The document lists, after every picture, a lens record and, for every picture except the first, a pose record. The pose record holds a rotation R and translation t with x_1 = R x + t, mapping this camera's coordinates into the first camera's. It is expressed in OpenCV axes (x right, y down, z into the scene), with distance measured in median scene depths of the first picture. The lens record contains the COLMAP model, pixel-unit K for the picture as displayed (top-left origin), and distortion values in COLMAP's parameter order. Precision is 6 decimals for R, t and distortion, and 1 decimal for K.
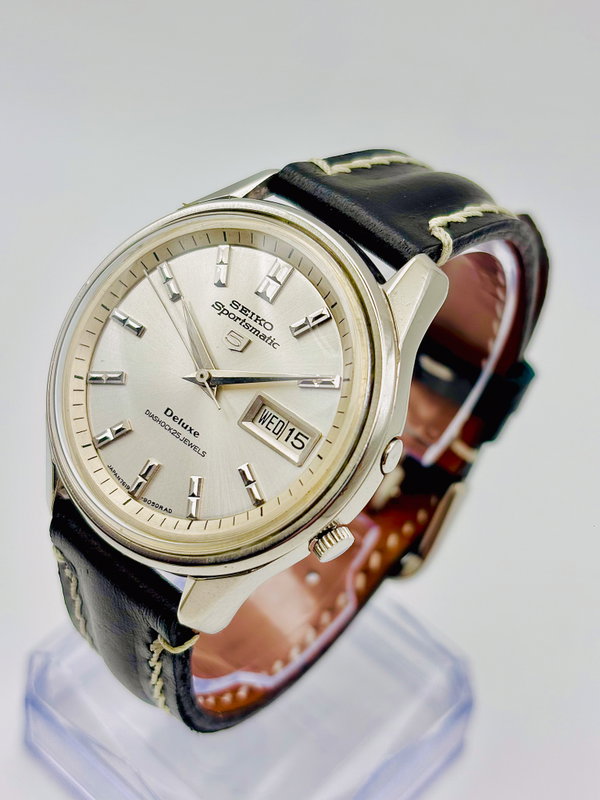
lens RADIAL K [[1209.1, 0, 300.0], [0, 1209.1, 400.0], [0, 0, 1]] dist [-0.012223, -0.020380]
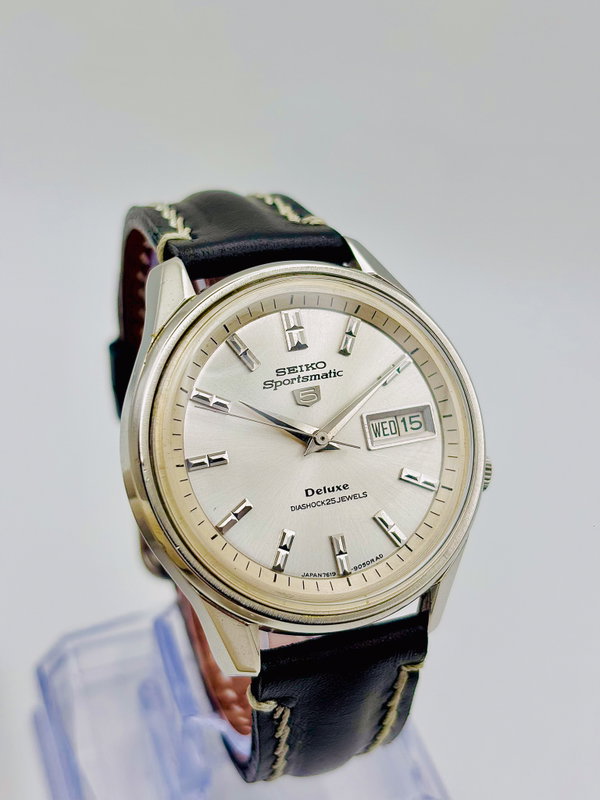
lens RADIAL K [[1195.3, 0, 300.1], [0, 1195.3, 413.9], [0, 0, 1]] dist [0.020458, -0.091268]
pose [[0.482508, -0.606921, 0.631532, -0.712911], [0.585388, 0.759786, 0.282924, -0.331553], [-0.651542, 0.233178, 0.721887, 0.270188]]
